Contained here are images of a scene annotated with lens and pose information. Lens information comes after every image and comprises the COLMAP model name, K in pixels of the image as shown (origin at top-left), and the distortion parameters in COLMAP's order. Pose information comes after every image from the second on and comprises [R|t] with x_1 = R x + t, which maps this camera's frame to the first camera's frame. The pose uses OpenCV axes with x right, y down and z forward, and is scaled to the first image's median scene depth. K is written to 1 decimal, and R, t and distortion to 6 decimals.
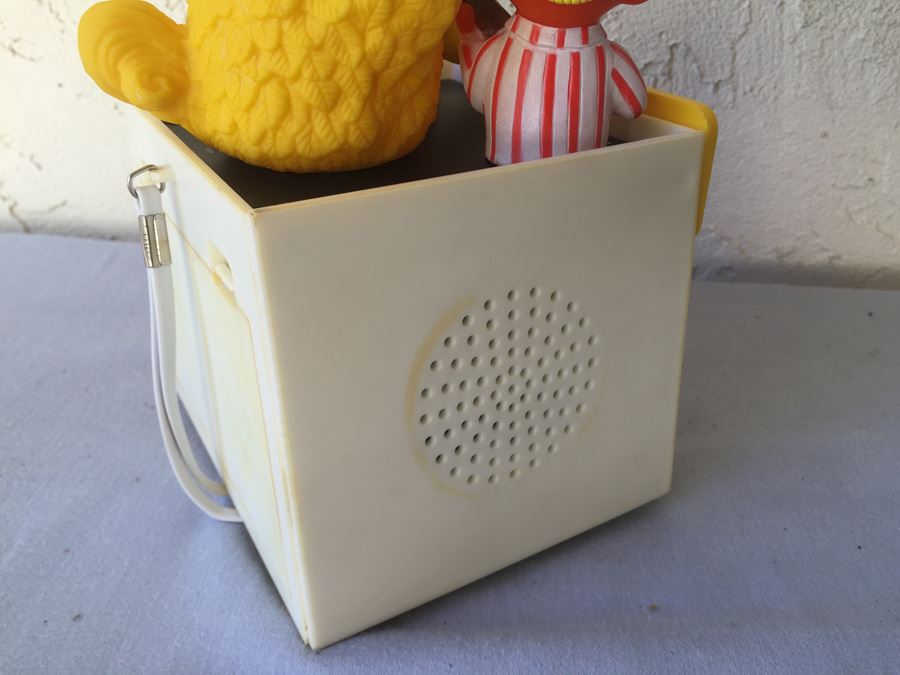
lens RADIAL K [[796.4, 0, 437.7], [0, 796.4, 340.1], [0, 0, 1]] dist [0.039630, -0.073294]
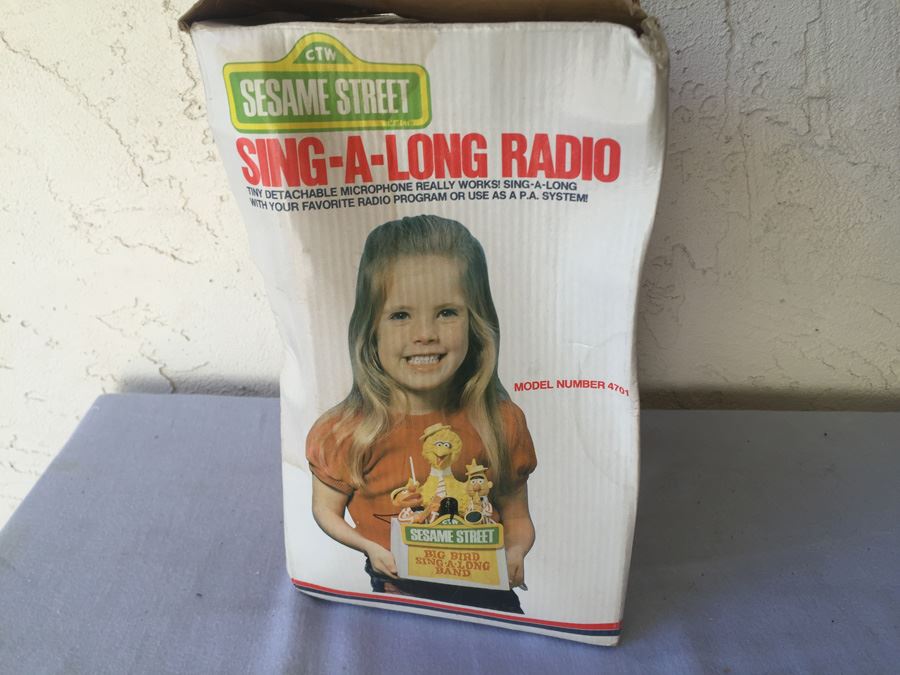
lens RADIAL K [[756.4, 0, 444.8], [0, 756.4, 333.7], [0, 0, 1]] dist [0.087356, -0.115915]
pose [[0.995355, -0.051514, 0.081330, -0.219882], [0.054334, 0.997982, -0.032852, -0.189316], [-0.079474, 0.037118, 0.996146, -0.289171]]
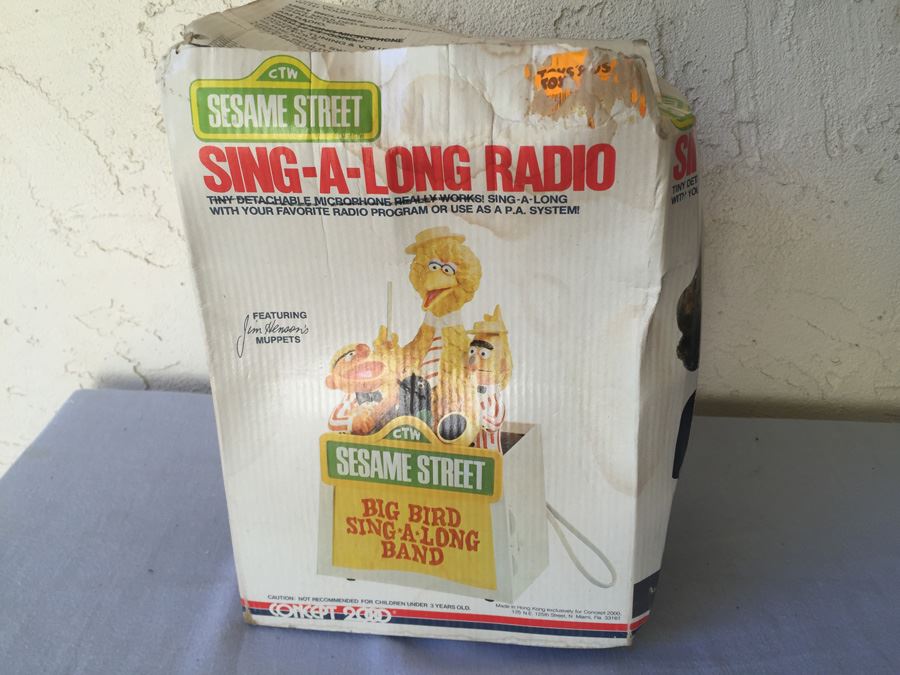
lens RADIAL K [[768.0, 0, 447.9], [0, 768.0, 338.2], [0, 0, 1]] dist [0.092115, -0.127434]
pose [[0.996939, -0.032270, 0.071208, -0.125655], [0.035684, 0.998247, -0.047217, -0.161320], [-0.069560, 0.049613, 0.996343, -0.396007]]
